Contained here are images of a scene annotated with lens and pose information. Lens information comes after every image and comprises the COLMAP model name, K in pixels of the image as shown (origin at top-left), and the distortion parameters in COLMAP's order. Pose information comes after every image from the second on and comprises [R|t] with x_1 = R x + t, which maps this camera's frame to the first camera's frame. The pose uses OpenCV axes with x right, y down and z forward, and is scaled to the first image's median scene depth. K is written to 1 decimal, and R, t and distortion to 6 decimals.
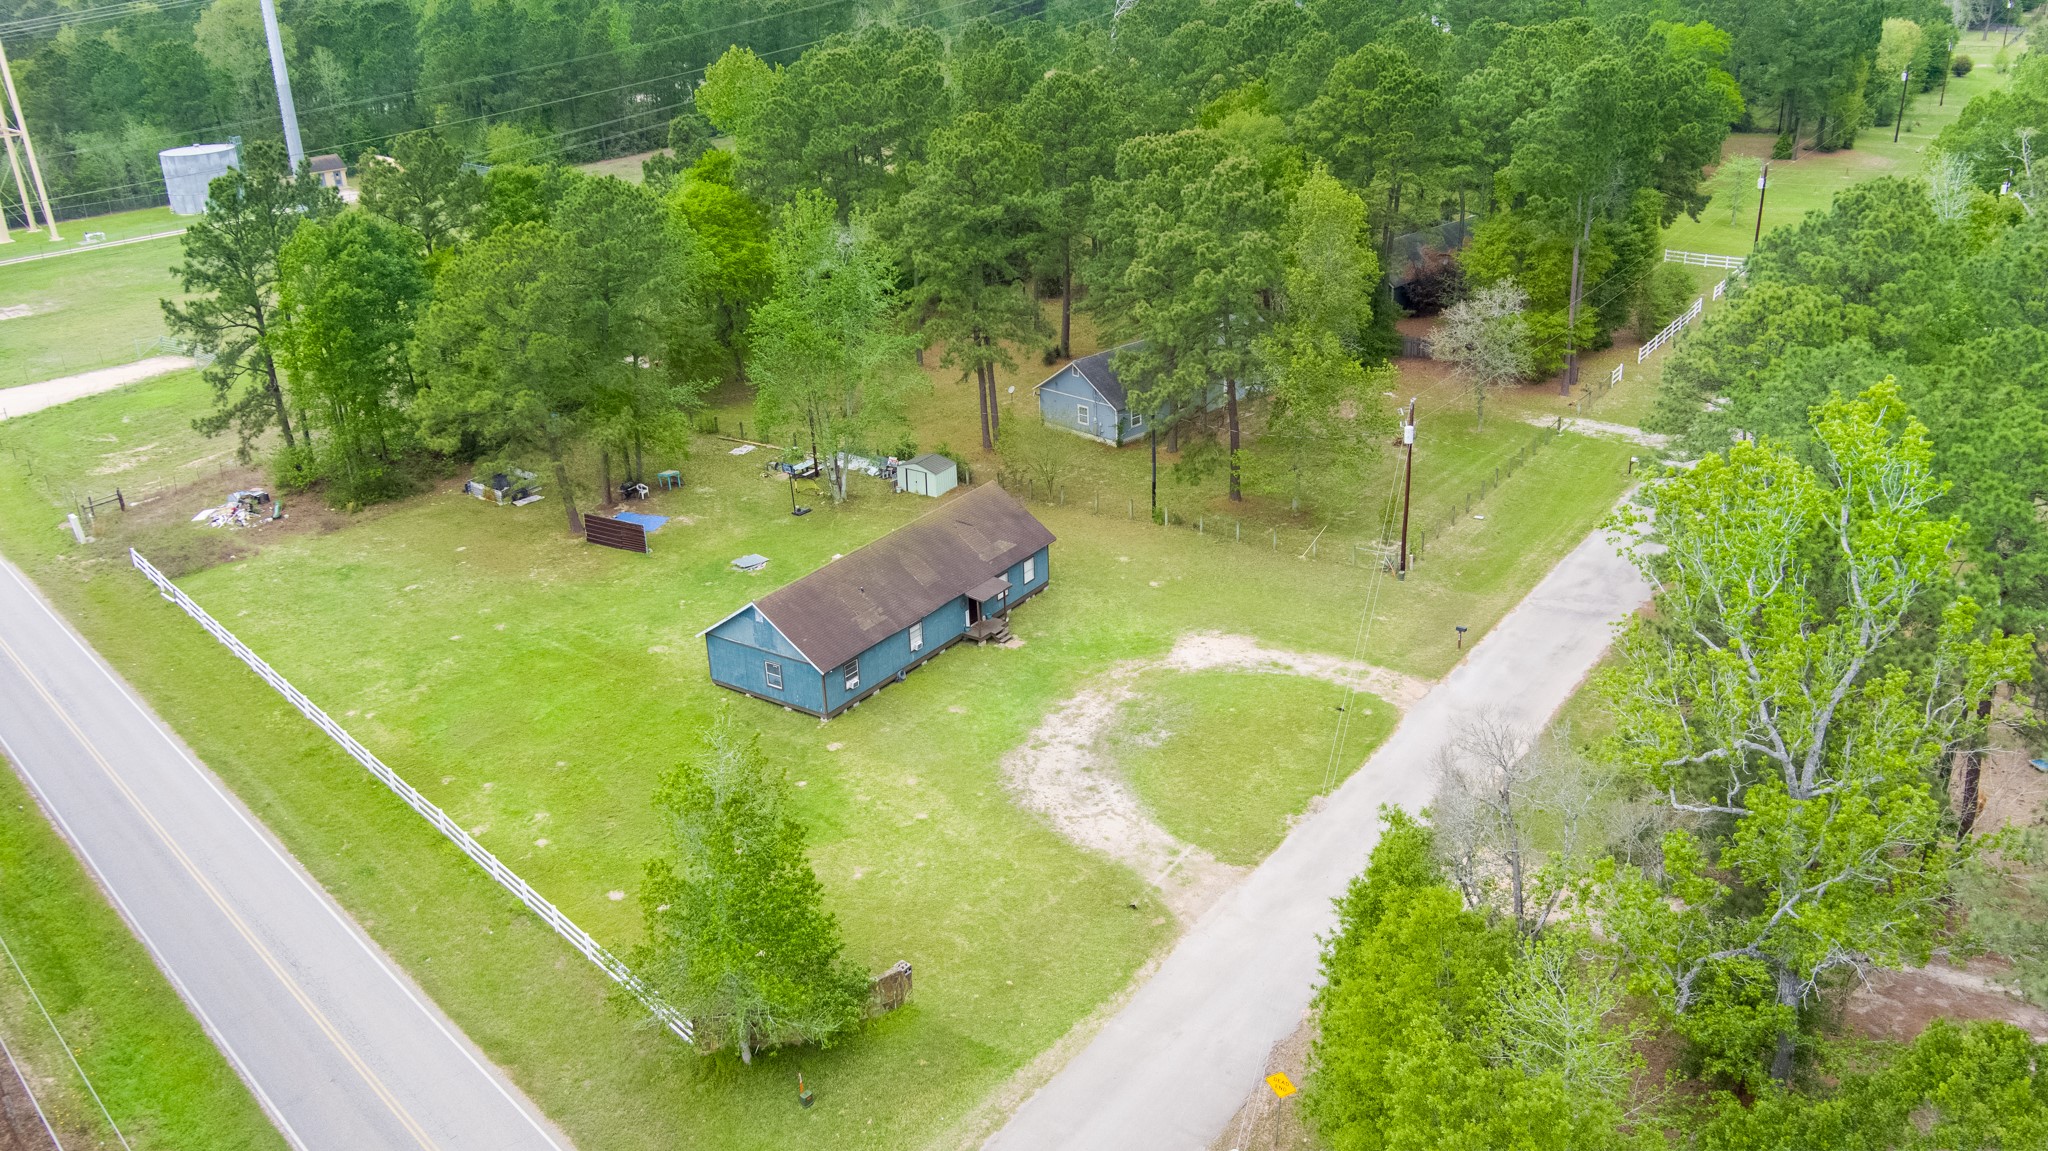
lens RADIAL K [[1650.0, 0, 1022.5], [0, 1650.0, 596.8], [0, 0, 1]] dist [-0.044608, -0.000434]
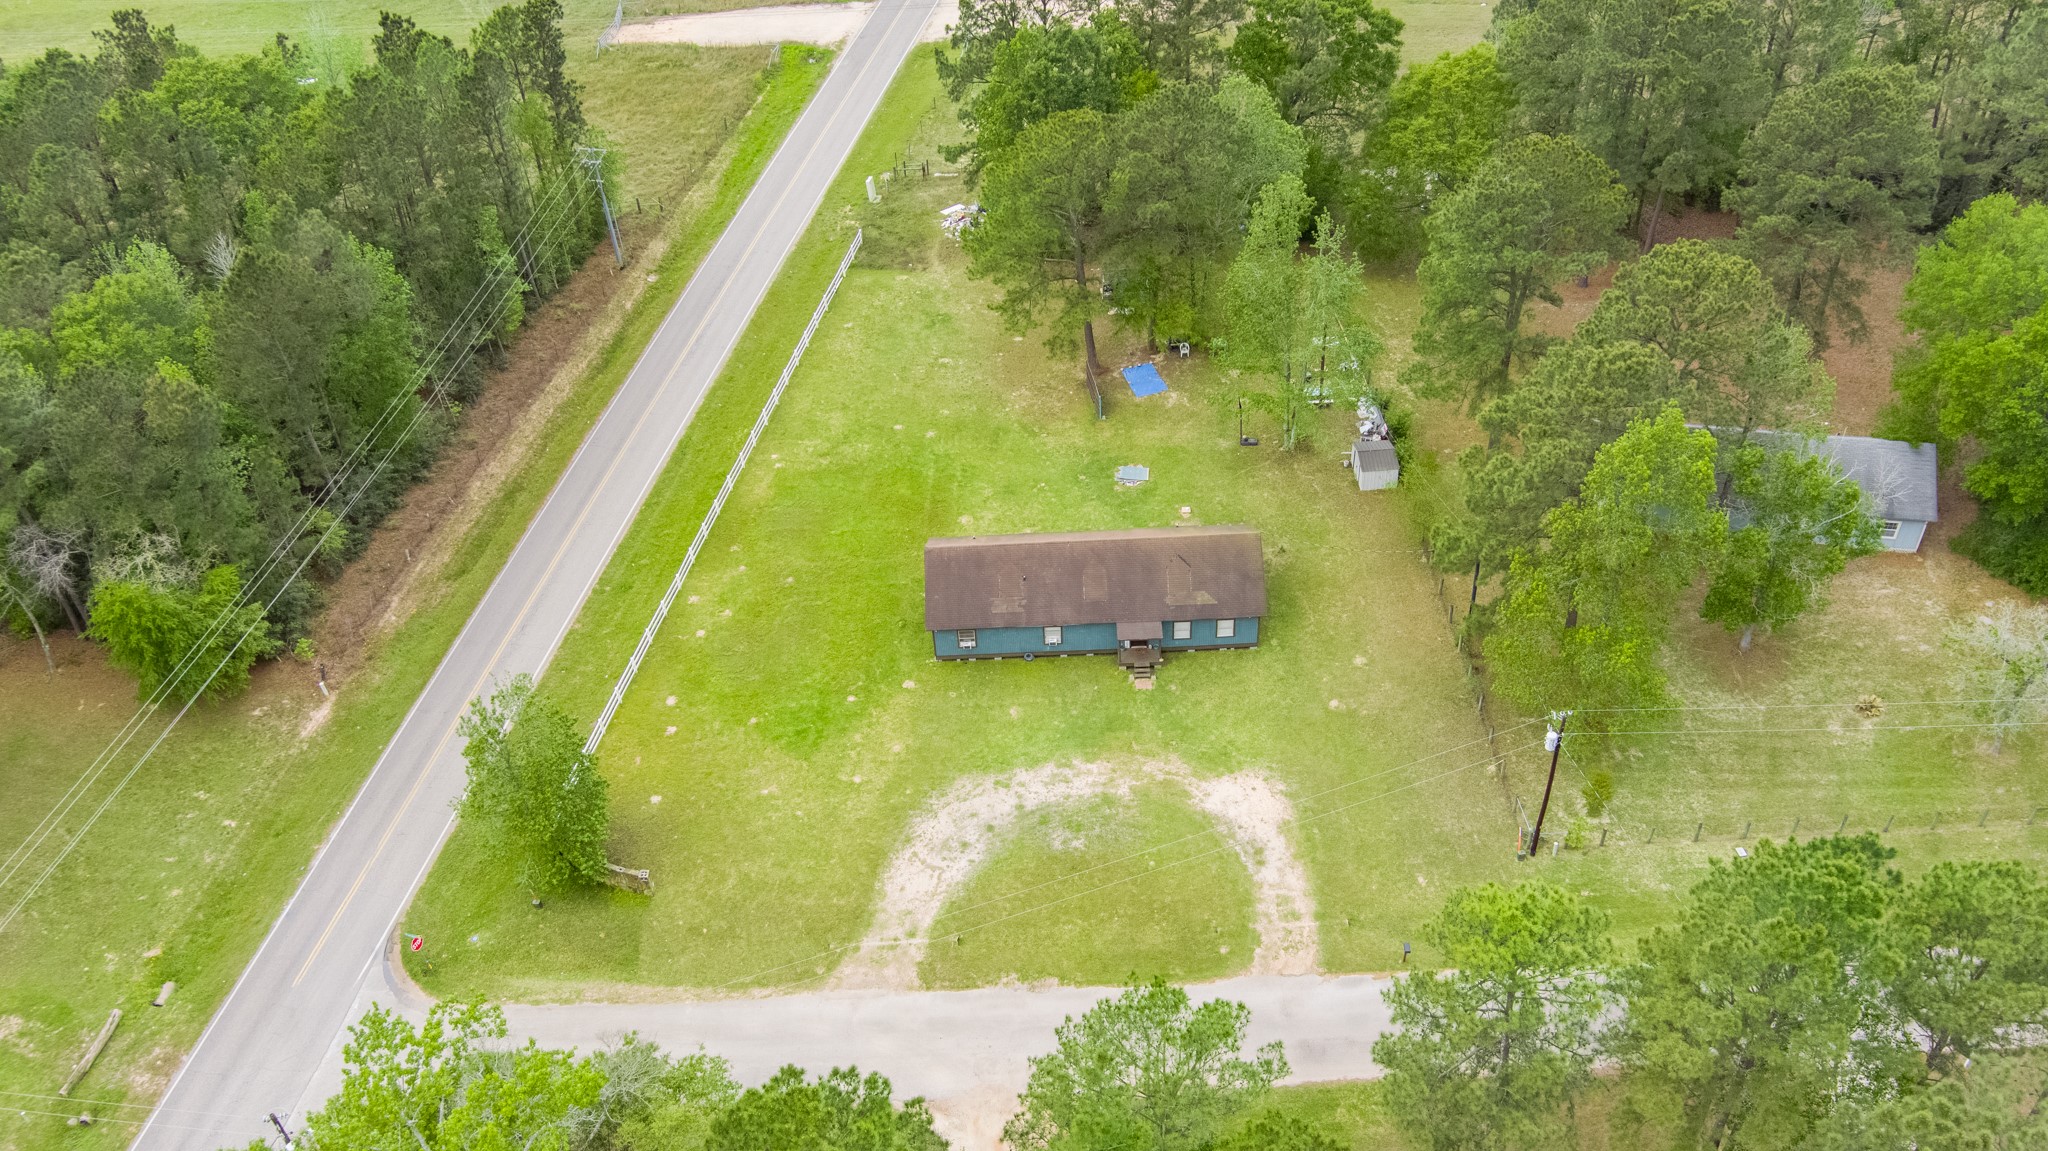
lens RADIAL K [[1650.0, 0, 1022.5], [0, 1650.0, 596.8], [0, 0, 1]] dist [-0.044608, -0.000434]
pose [[0.581056, 0.541406, -0.607662, 0.606836], [-0.300997, 0.836655, 0.457612, -0.517695], [0.756158, -0.082994, 0.649105, 0.240627]]
